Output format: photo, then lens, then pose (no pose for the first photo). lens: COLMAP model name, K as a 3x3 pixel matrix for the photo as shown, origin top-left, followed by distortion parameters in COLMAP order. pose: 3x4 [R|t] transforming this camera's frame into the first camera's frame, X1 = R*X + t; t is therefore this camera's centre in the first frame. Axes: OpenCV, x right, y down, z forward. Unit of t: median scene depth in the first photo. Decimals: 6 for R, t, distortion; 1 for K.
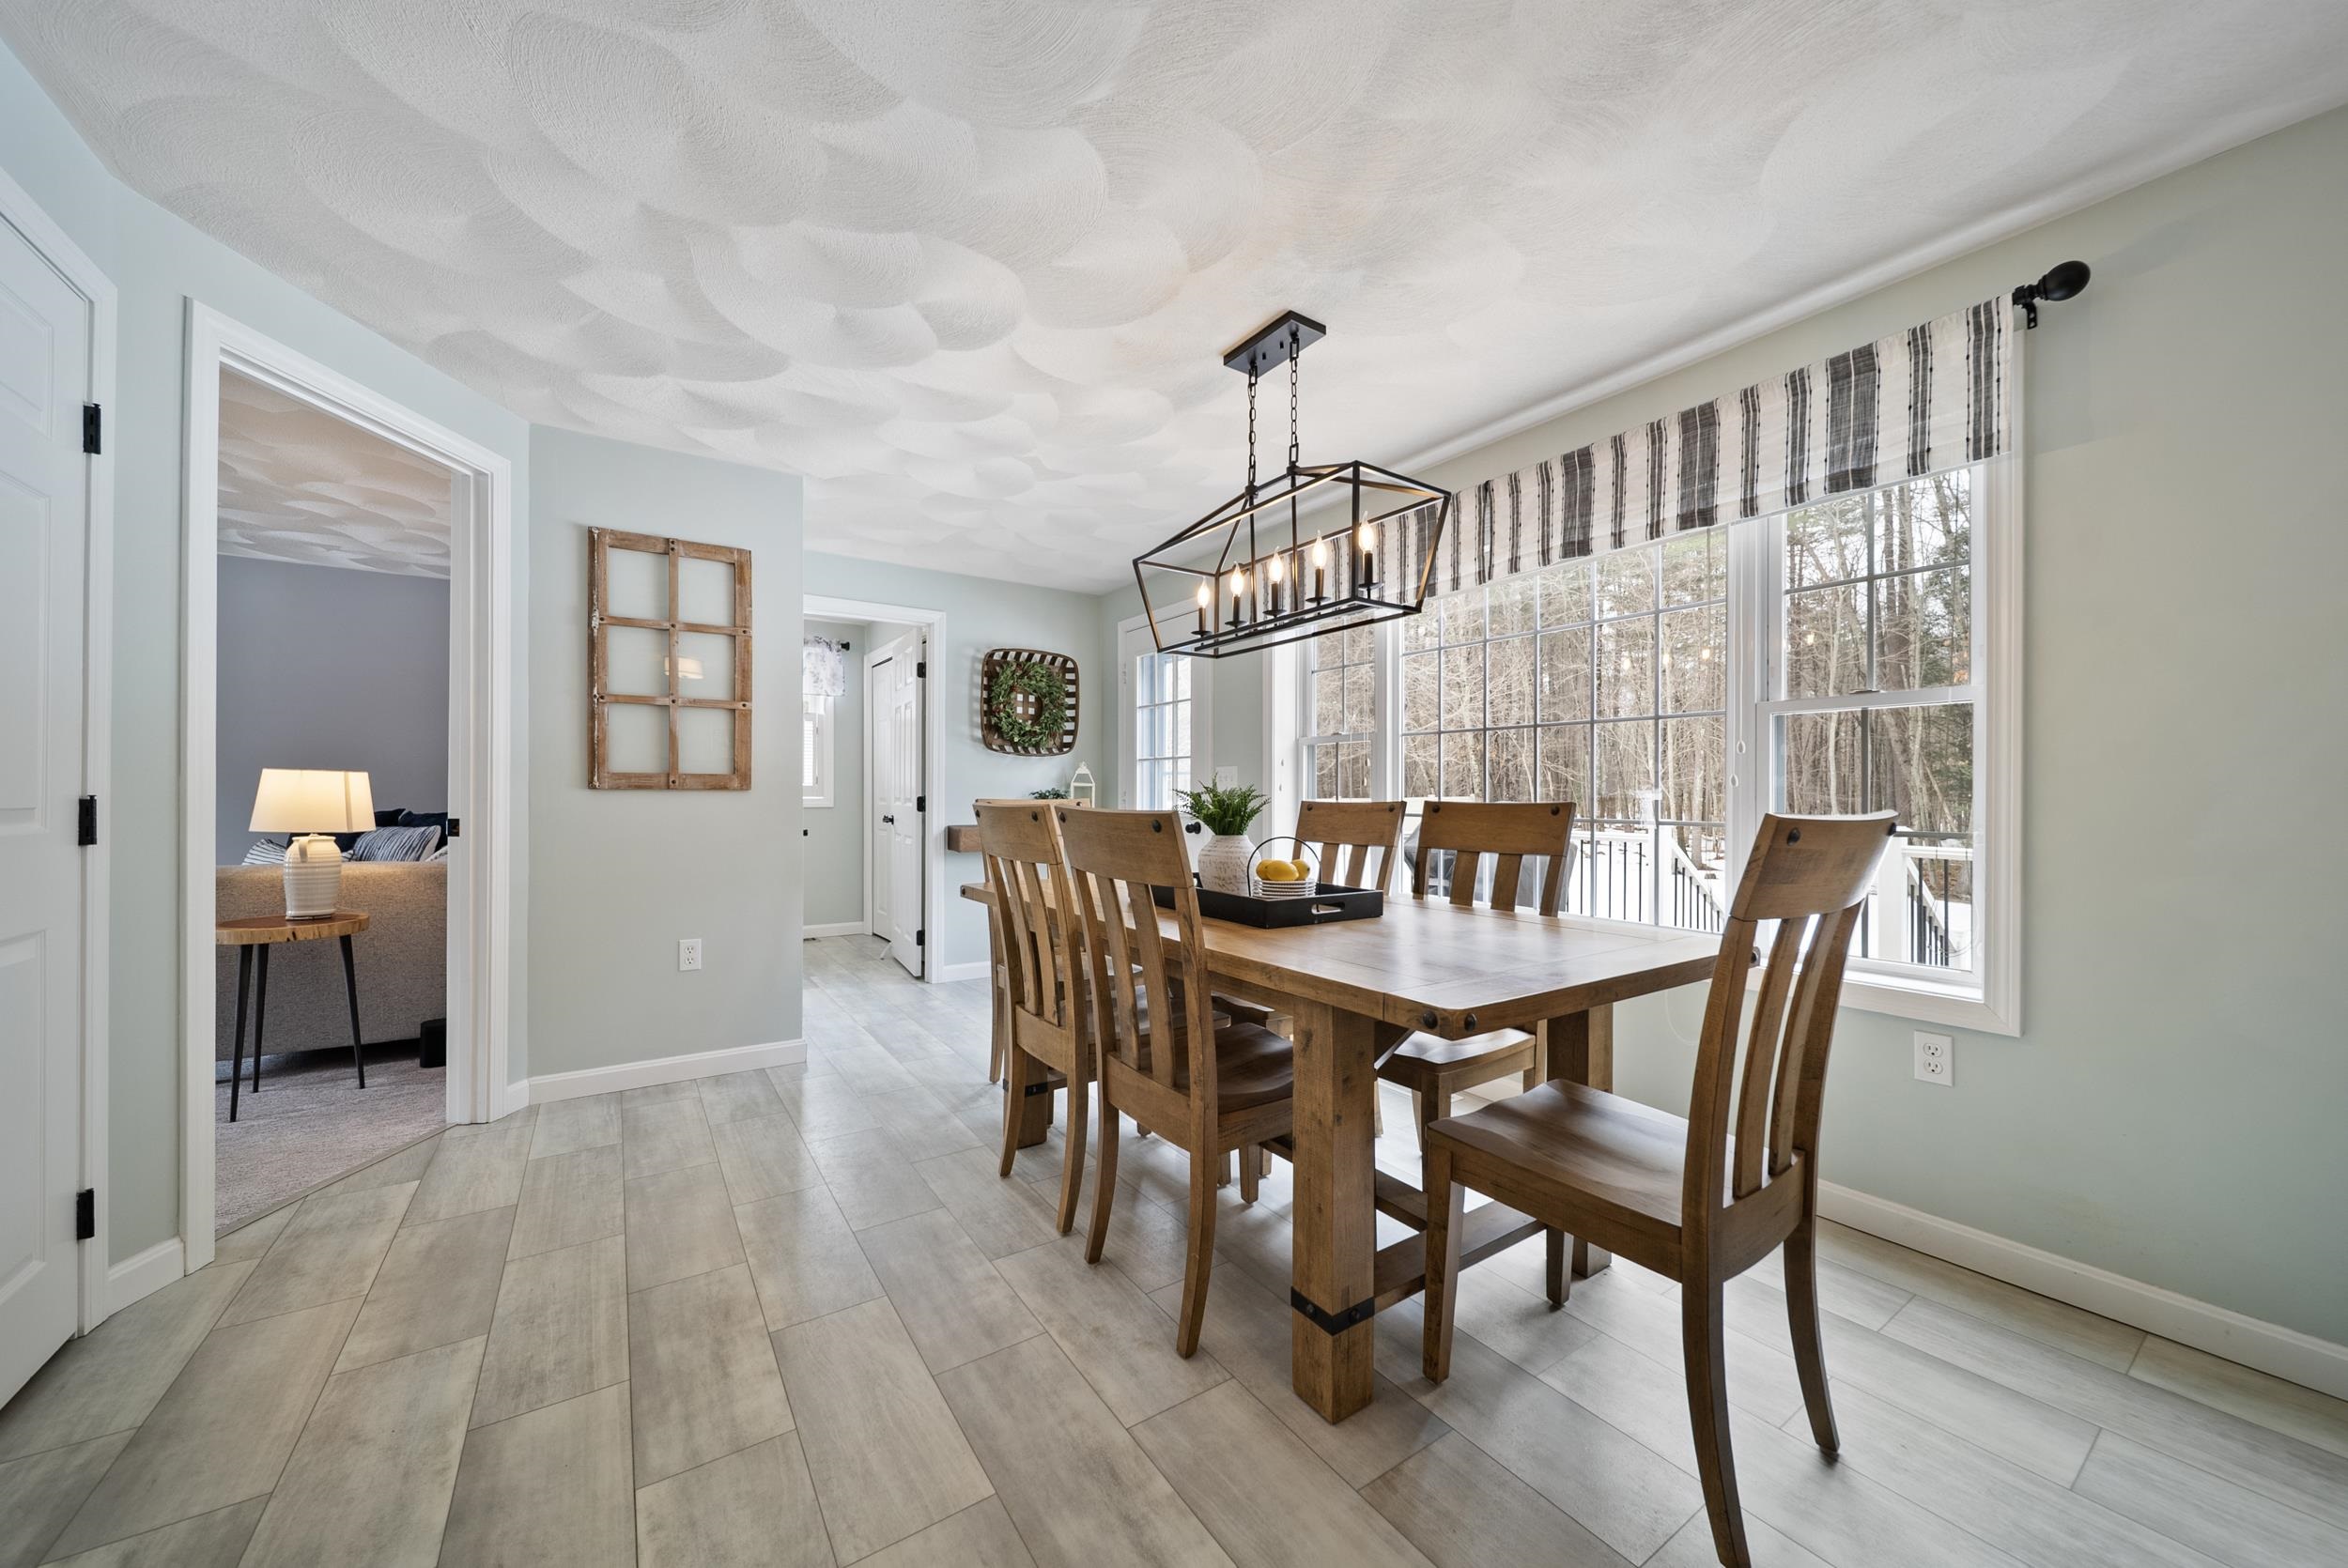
lens RADIAL K [[833.5, 0, 1177.2], [0, 833.5, 792.7], [0, 0, 1]] dist [0.002940, -0.002131]
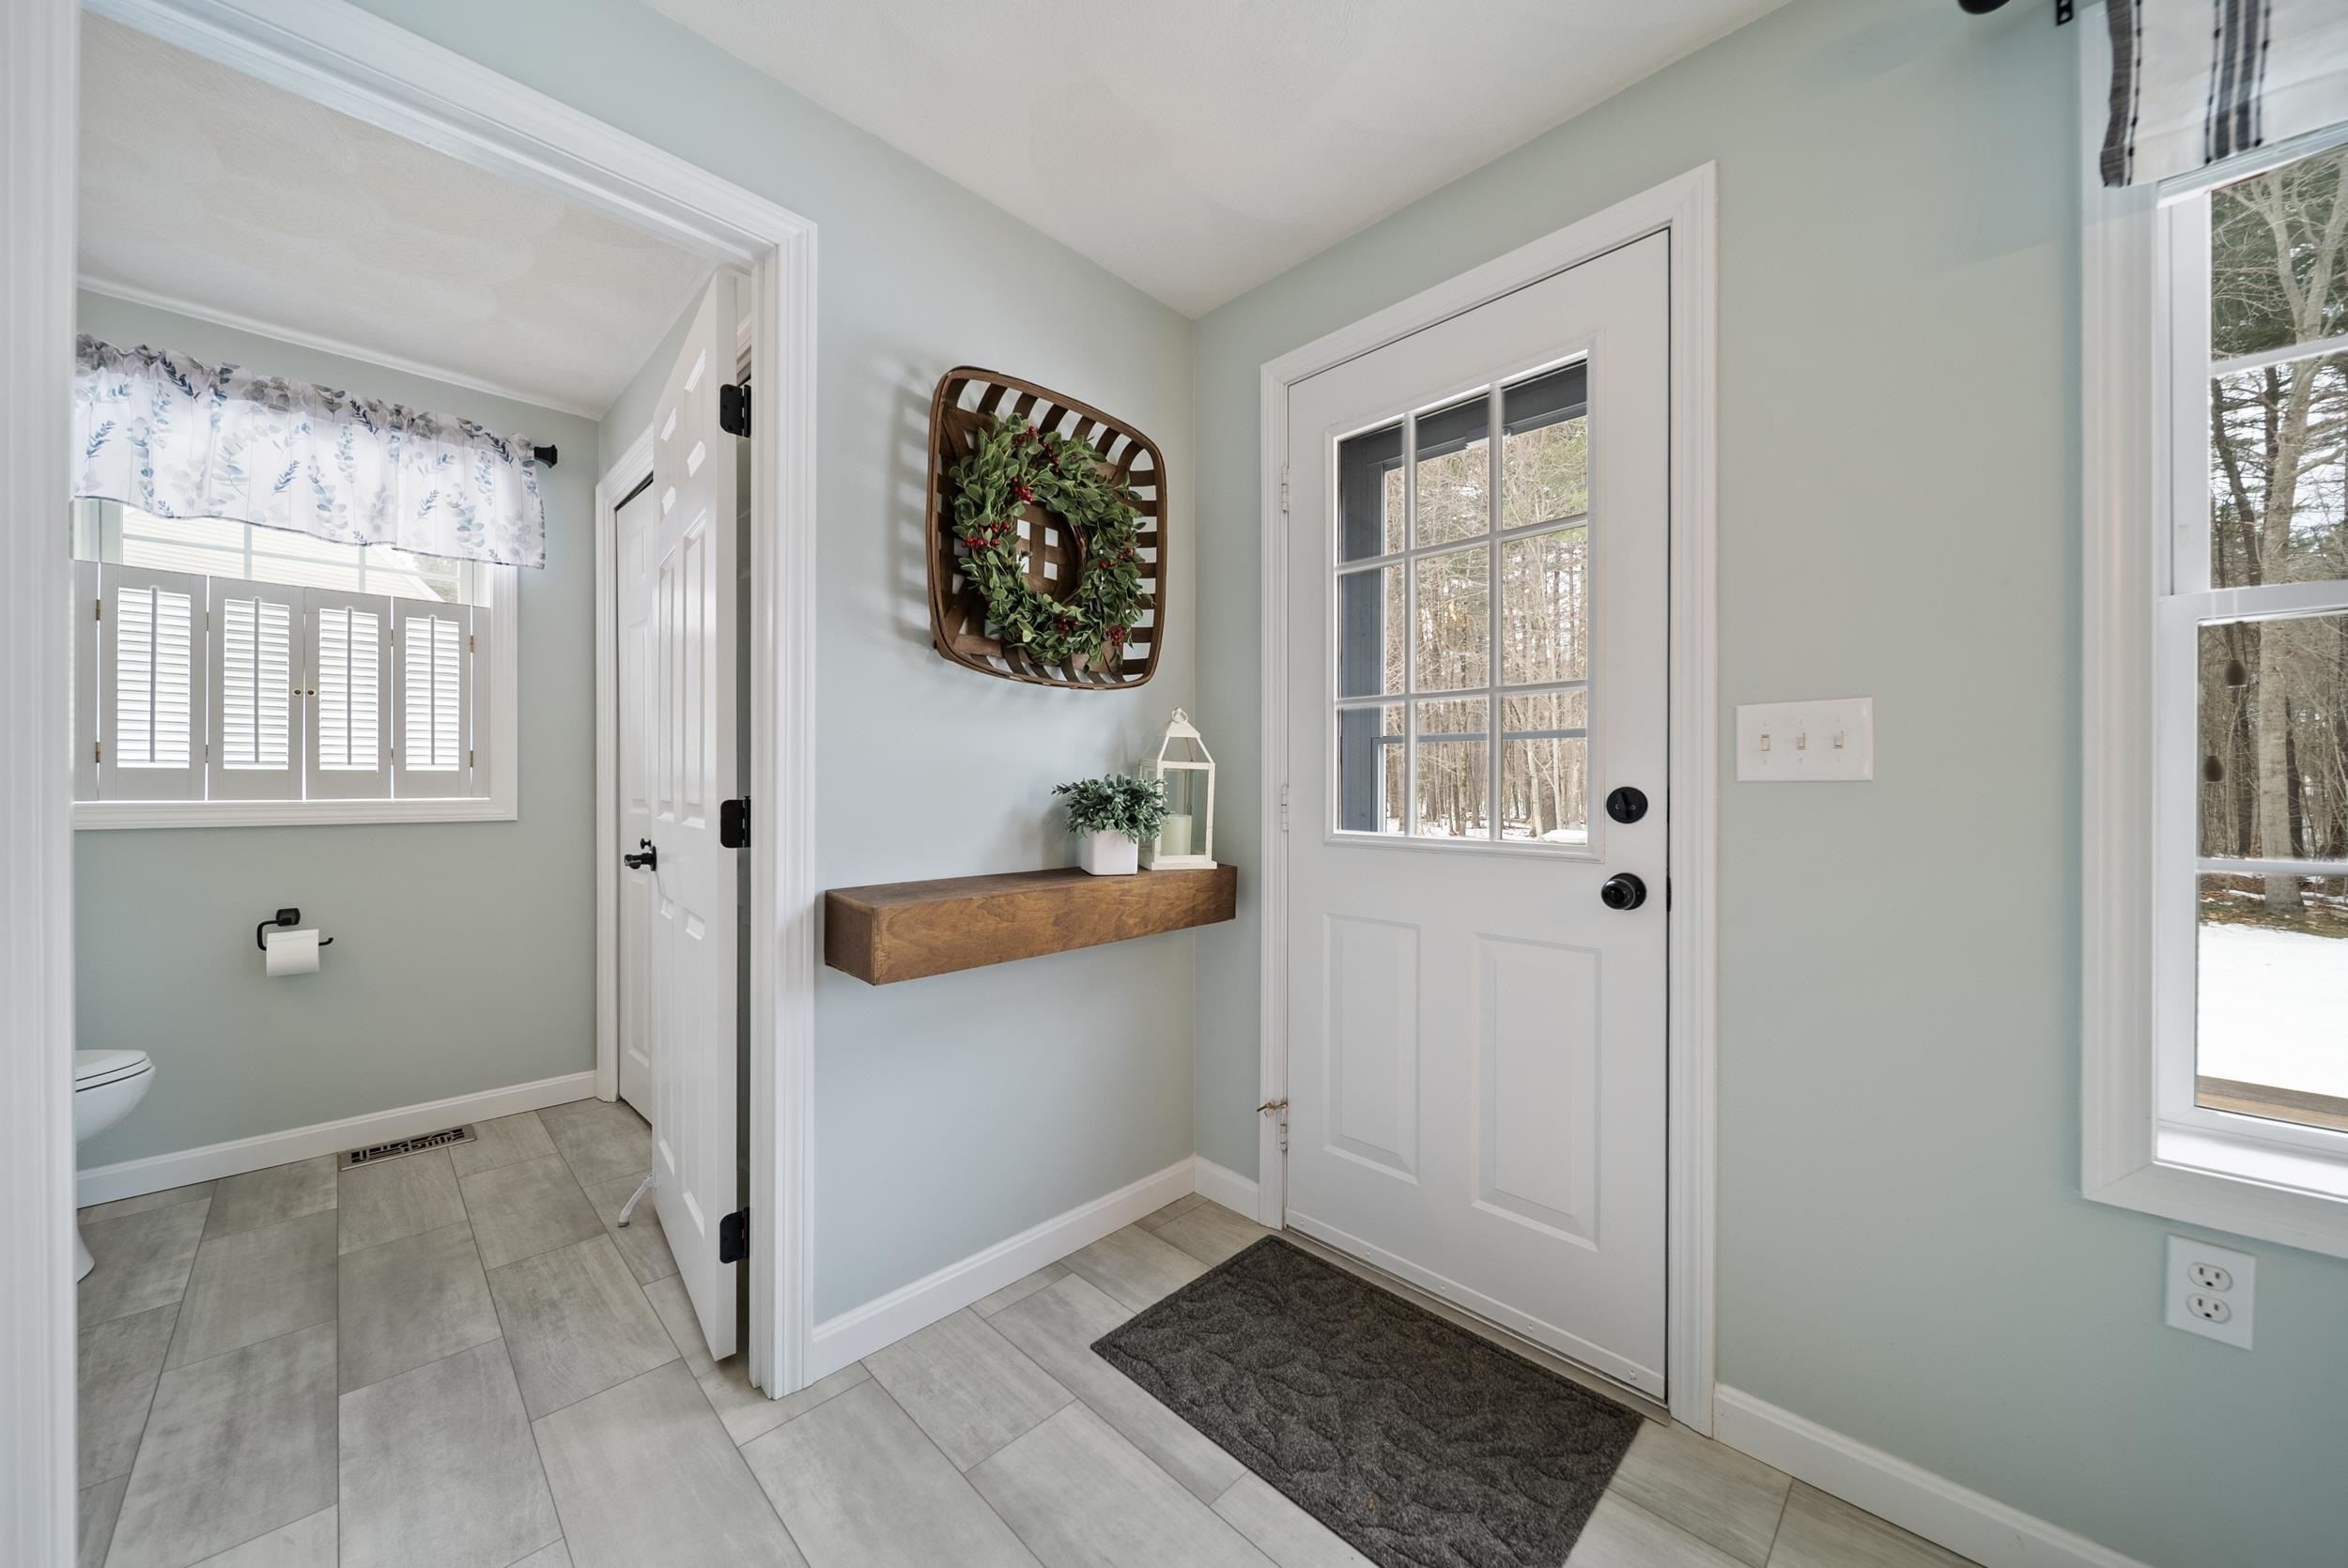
lens RADIAL K [[826.8, 0, 1174.9], [0, 826.8, 789.9], [0, 0, 1]] dist [0.003104, -0.002134]
pose [[0.980807, -0.001212, 0.194978, -0.198374], [0.000002, 0.999981, 0.006205, -0.001163], [-0.194982, -0.006085, 0.980788, 0.638667]]
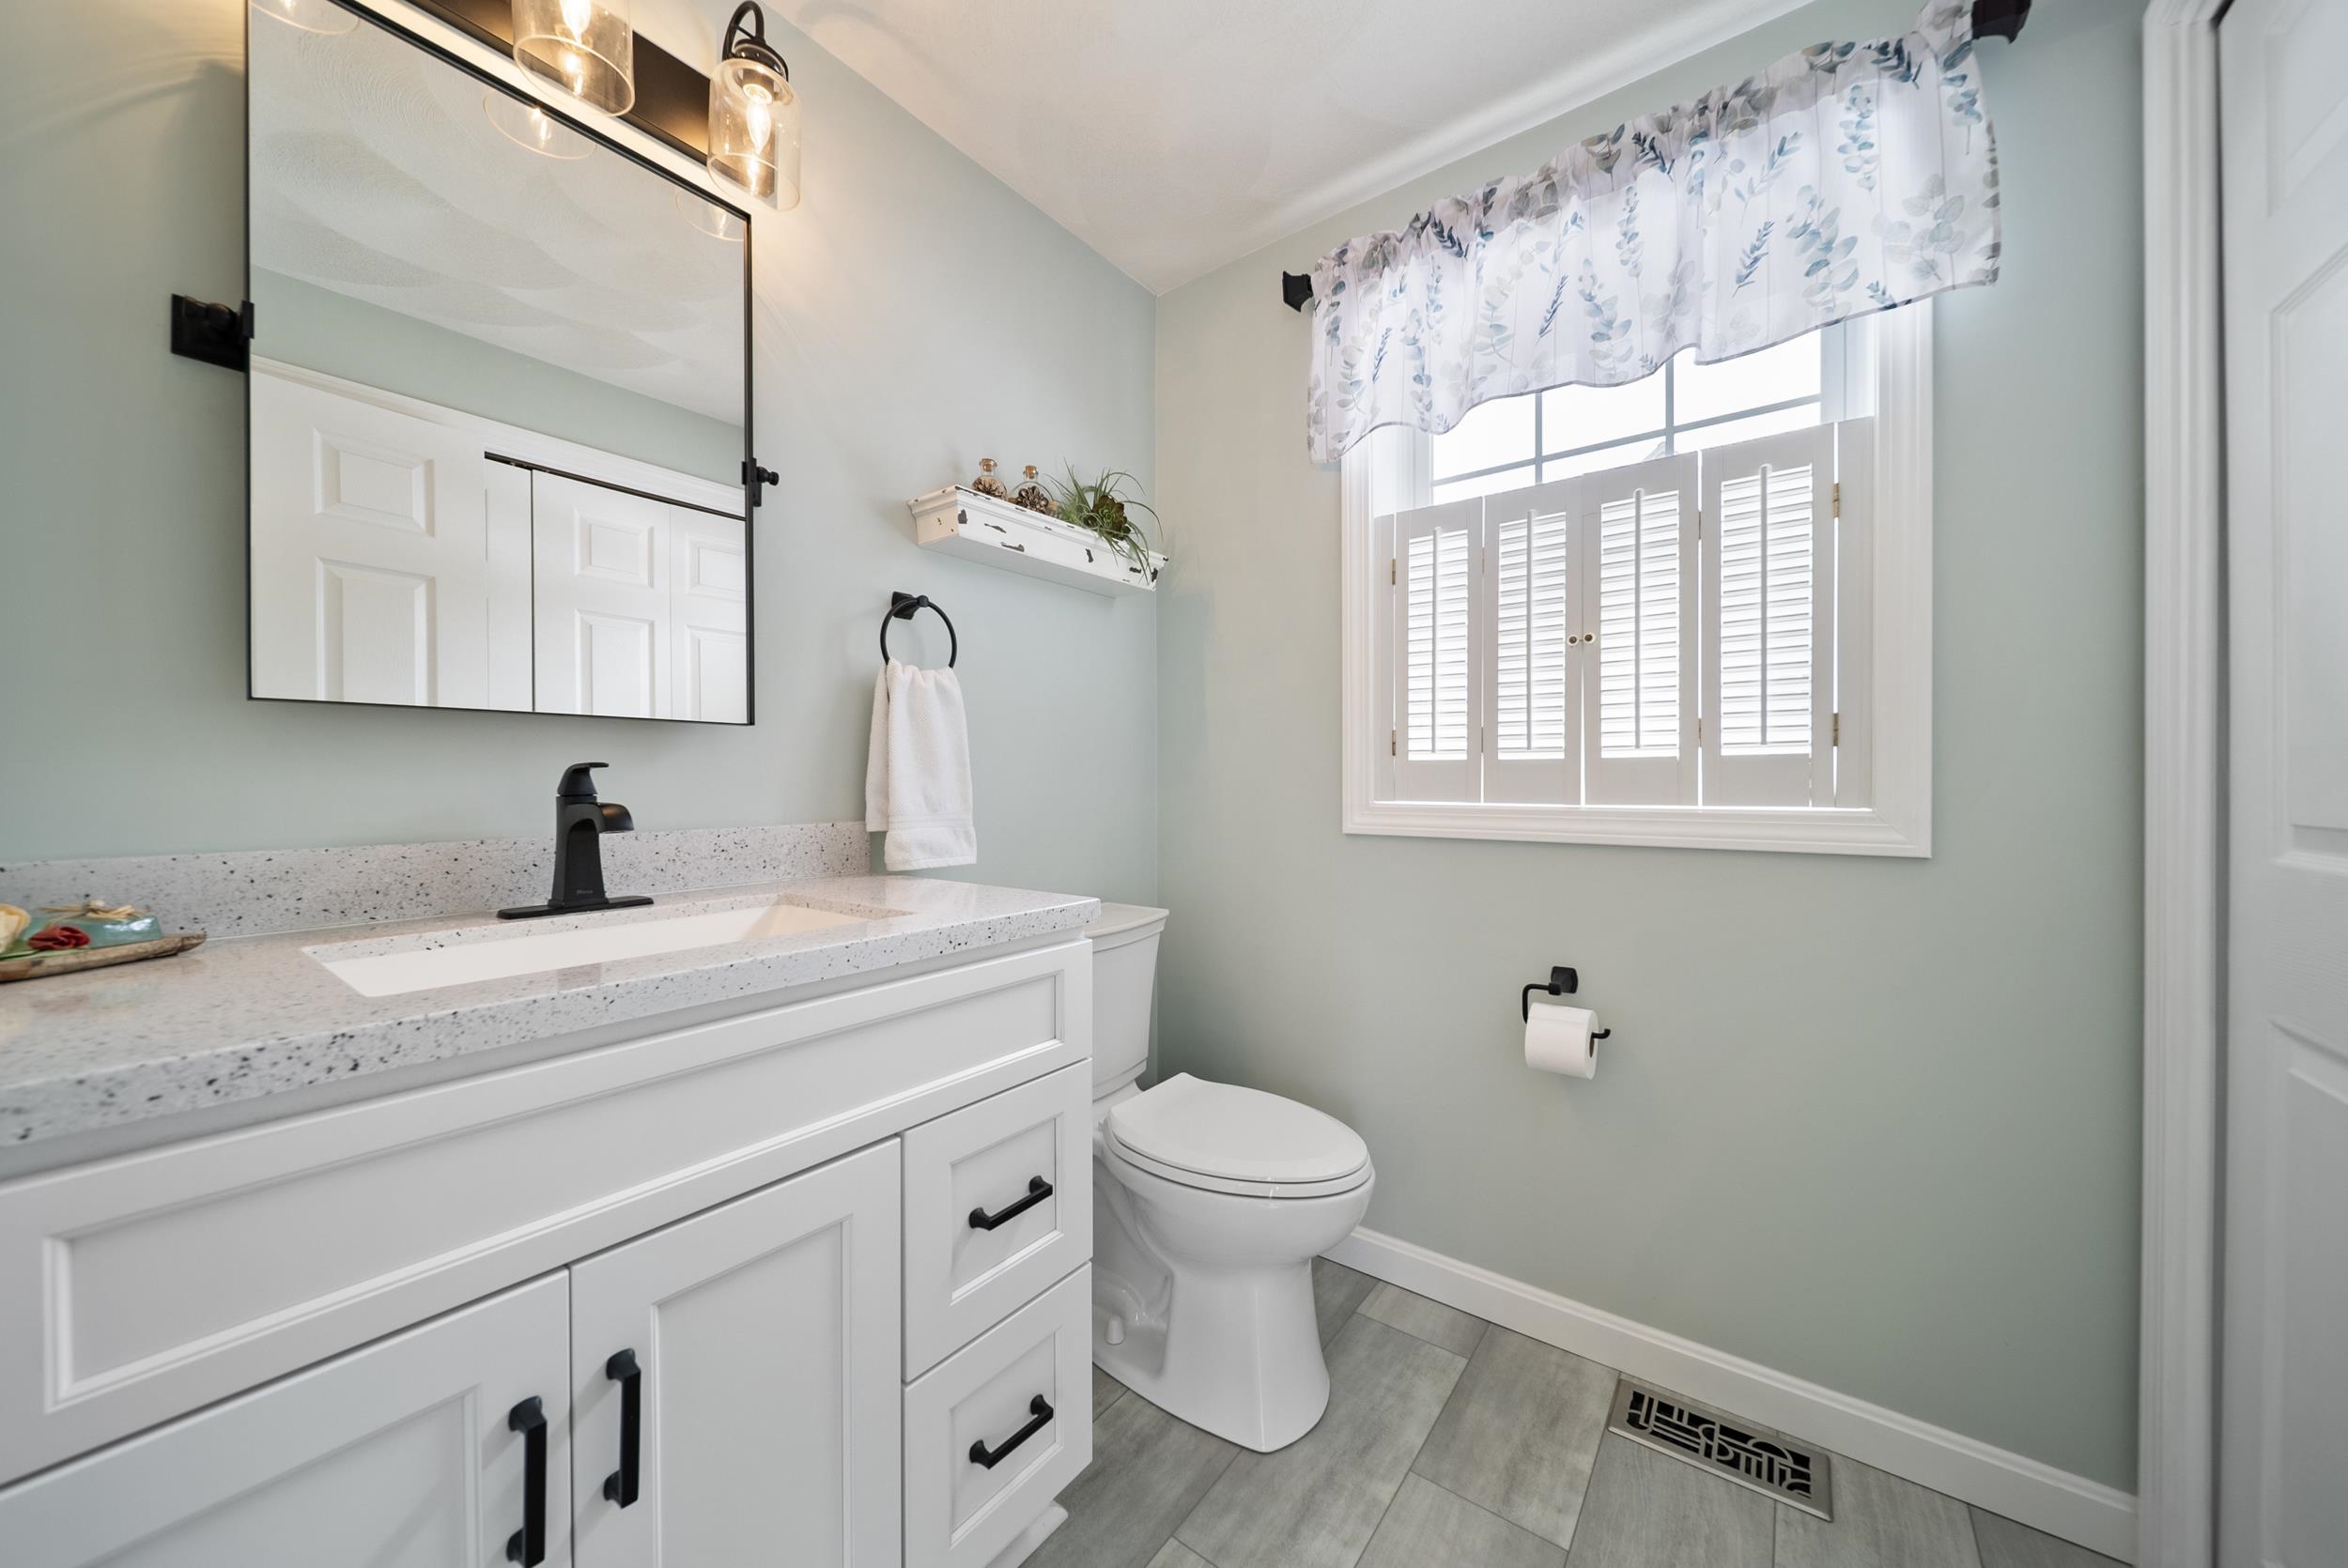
lens RADIAL K [[818.4, 0, 1179.6], [0, 818.4, 783.2], [0, 0, 1]] dist [0.000059, -0.002066]
pose [[0.321389, 0.000958, -0.946947, -0.359599], [0.002253, 0.999996, 0.001777, -0.001517], [0.946944, -0.002704, 0.321386, 0.970723]]
